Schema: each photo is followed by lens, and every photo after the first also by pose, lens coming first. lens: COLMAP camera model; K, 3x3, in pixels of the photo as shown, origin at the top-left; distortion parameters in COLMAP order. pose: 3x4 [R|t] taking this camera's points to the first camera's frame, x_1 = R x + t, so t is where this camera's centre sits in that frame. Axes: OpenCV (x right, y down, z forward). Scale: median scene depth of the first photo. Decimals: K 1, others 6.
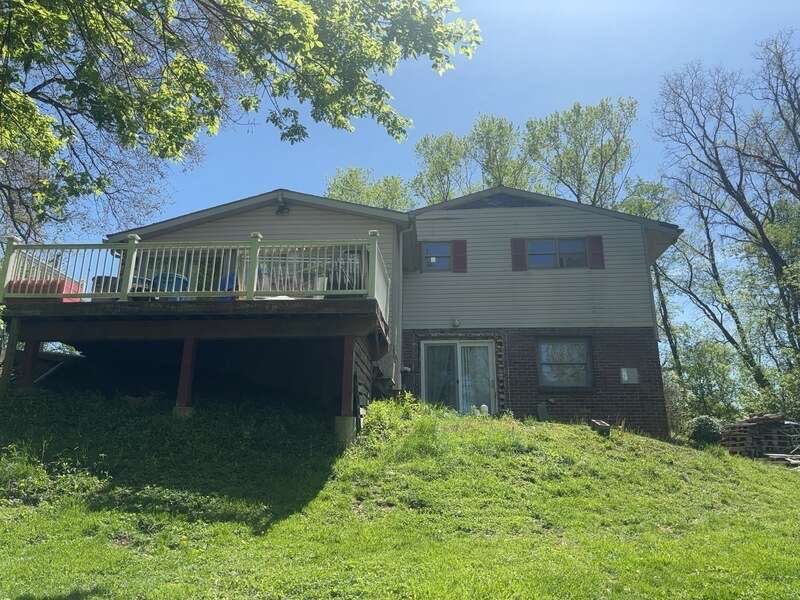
lens RADIAL K [[609.5, 0, 400.0], [0, 609.5, 300.0], [0, 0, 1]] dist [0.144150, -0.142979]
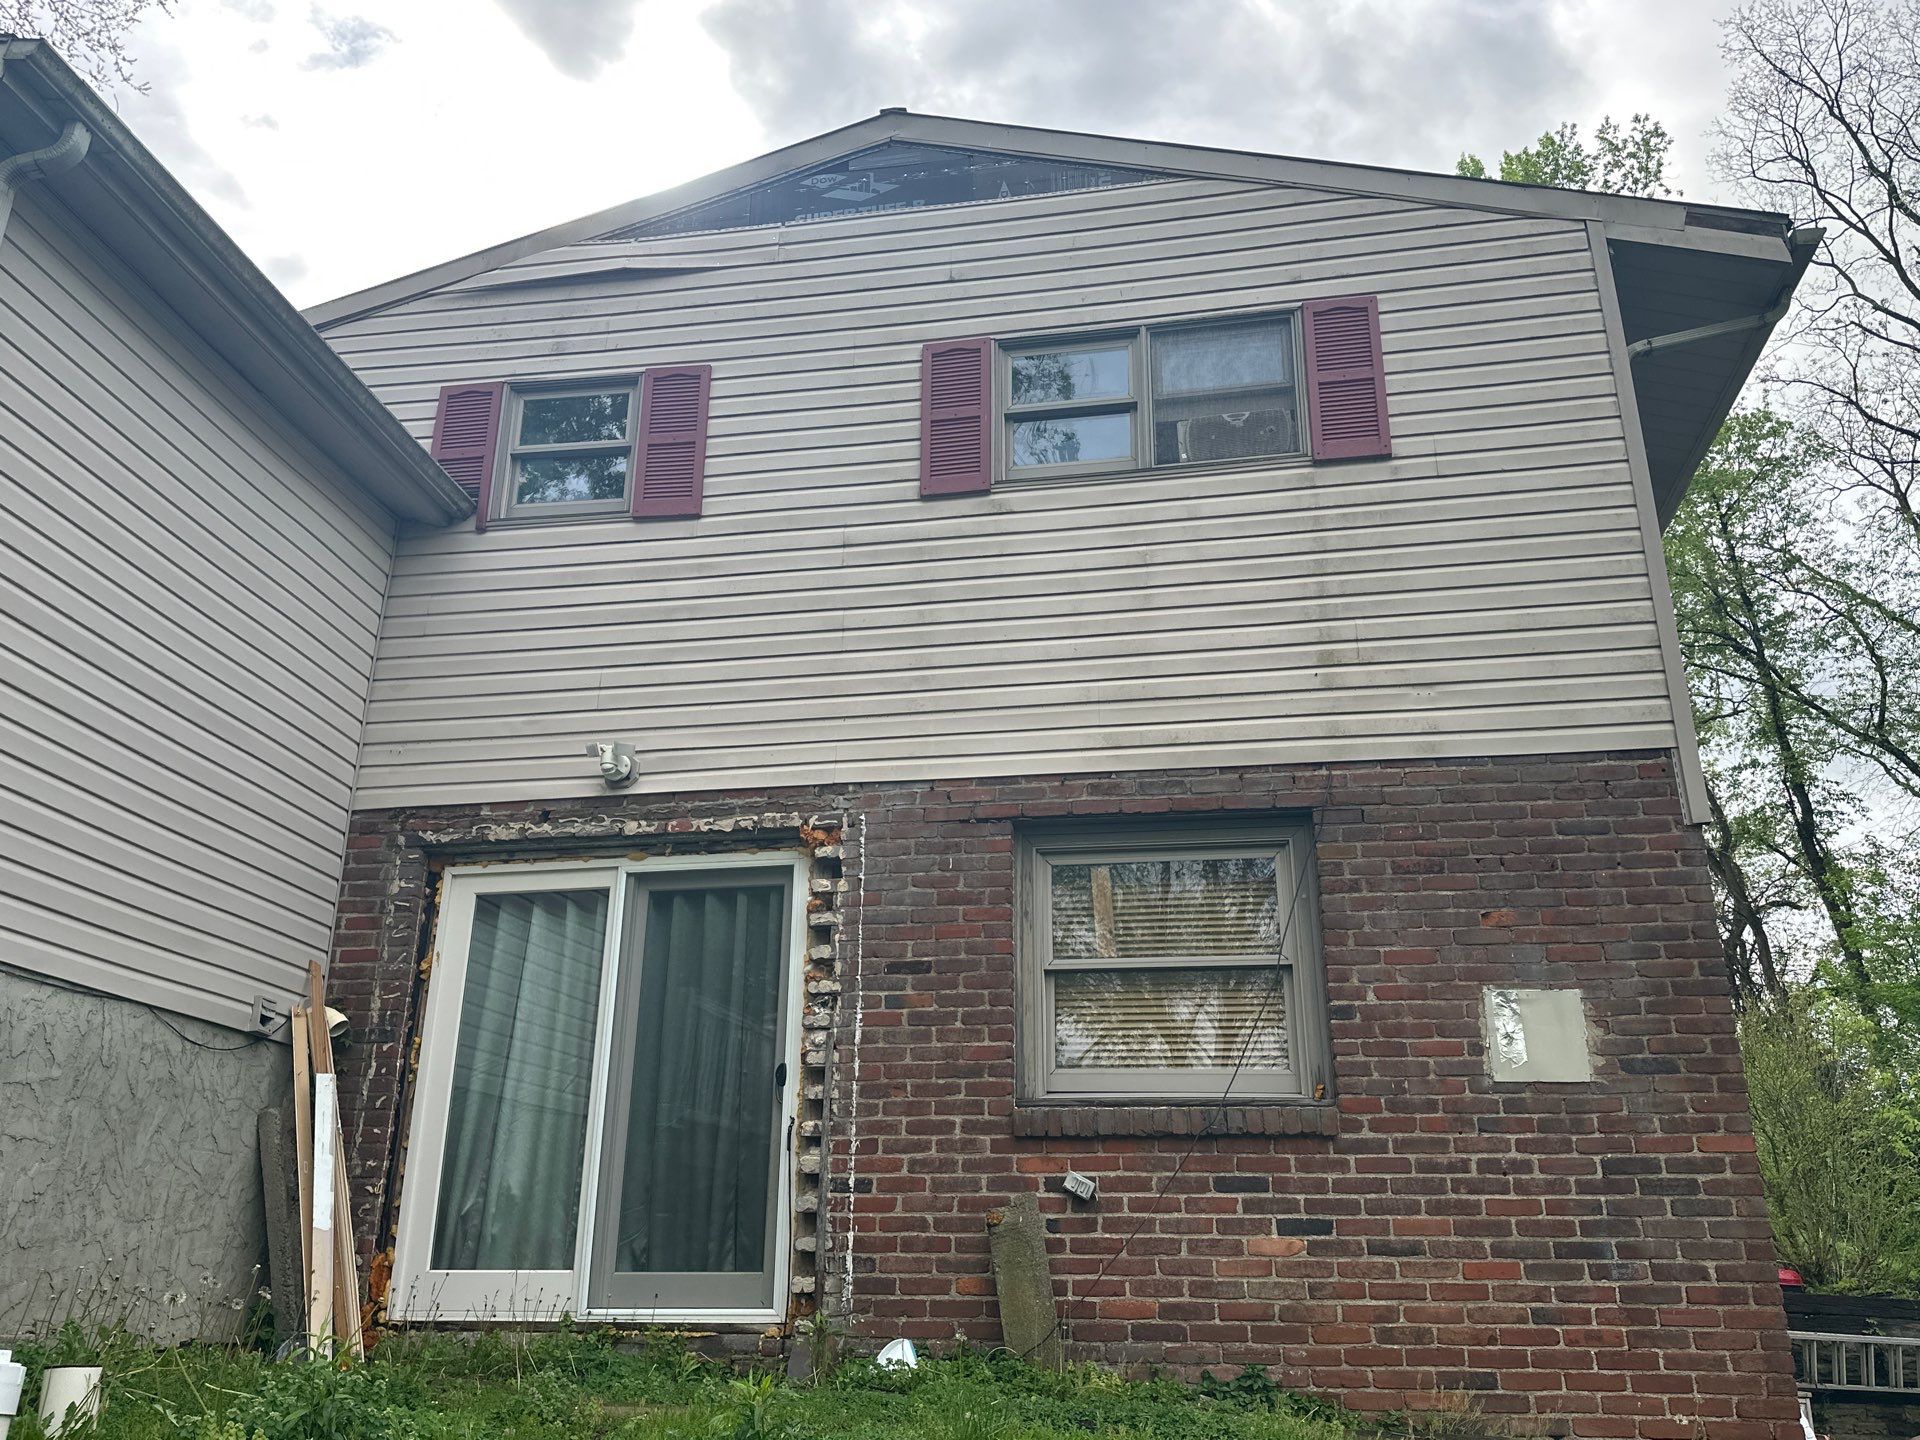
lens RADIAL K [[1462.7, 0, 960.0], [0, 1462.7, 720.0], [0, 0, 1]] dist [0.144150, -0.142979]
pose [[0.993116, -0.034239, -0.112016, 0.247288], [0.025671, 0.996696, -0.077059, 0.060132], [0.114285, 0.073653, 0.990714, 0.538403]]
